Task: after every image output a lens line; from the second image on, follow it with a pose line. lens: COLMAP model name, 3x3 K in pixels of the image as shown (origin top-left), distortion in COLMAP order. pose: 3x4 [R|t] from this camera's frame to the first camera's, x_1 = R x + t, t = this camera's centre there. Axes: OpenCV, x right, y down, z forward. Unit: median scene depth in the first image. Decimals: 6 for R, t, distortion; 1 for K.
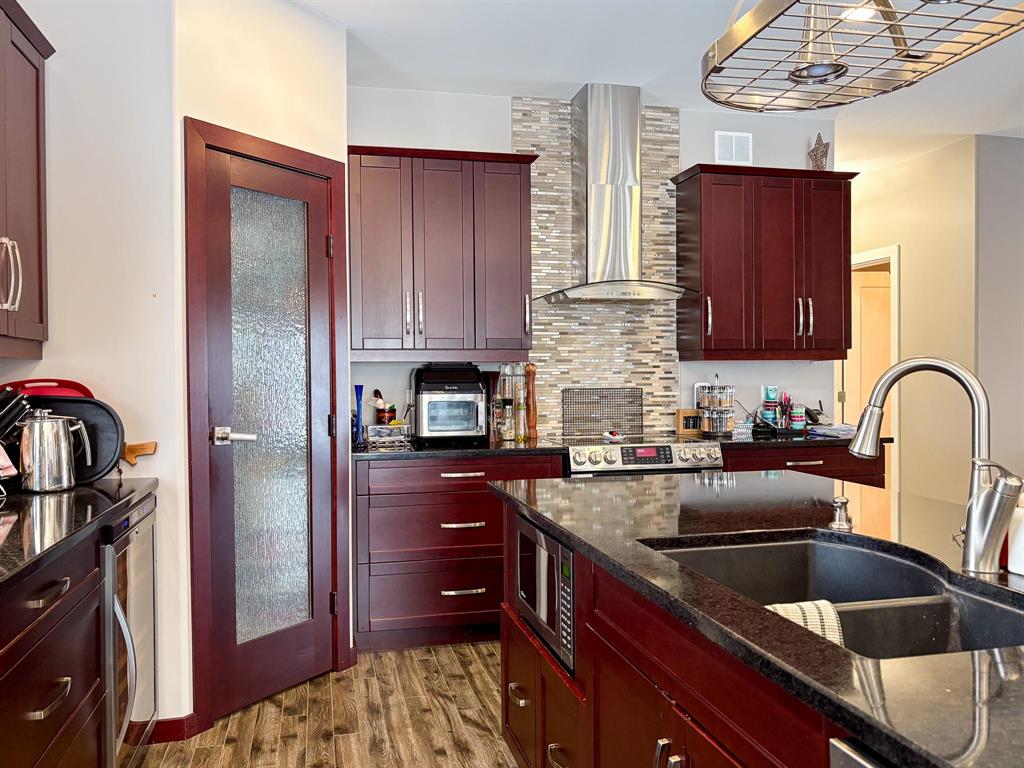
lens RADIAL K [[793.4, 0, 543.4], [0, 793.4, 379.1], [0, 0, 1]] dist [0.002238, 0.000837]
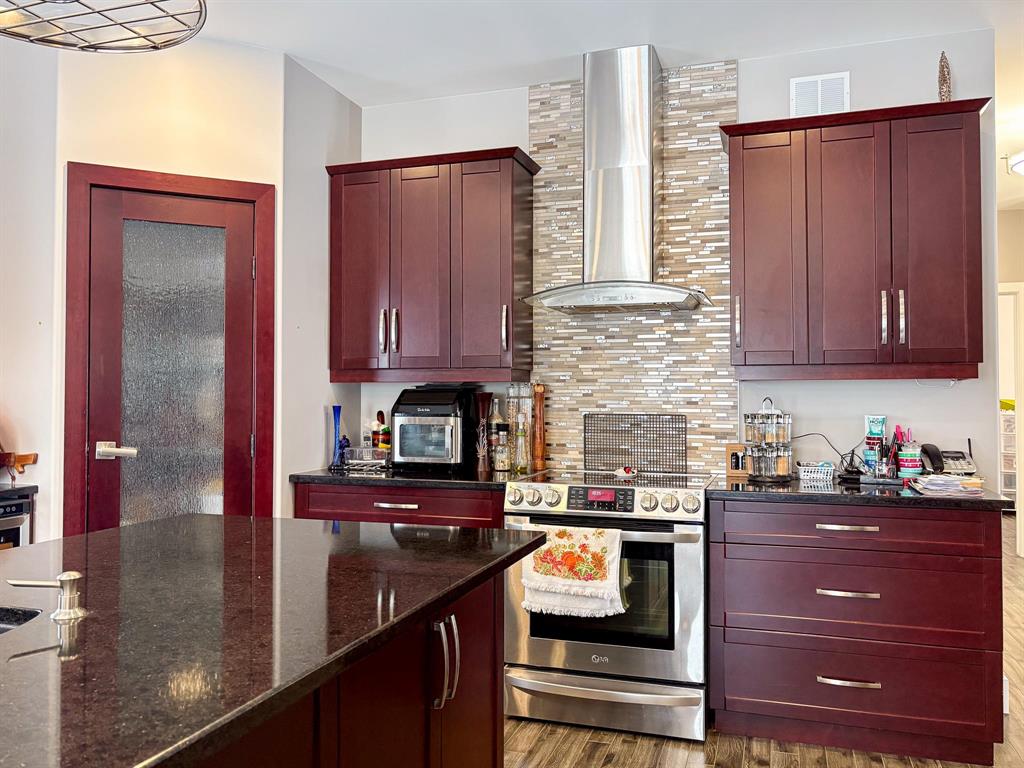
lens RADIAL K [[793.4, 0, 543.4], [0, 793.4, 379.1], [0, 0, 1]] dist [0.002238, 0.000837]
pose [[0.855565, -0.002156, -0.517691, 0.435027], [-0.011645, 0.999658, -0.023407, -0.004634], [0.517565, 0.026055, 0.855247, 0.250407]]
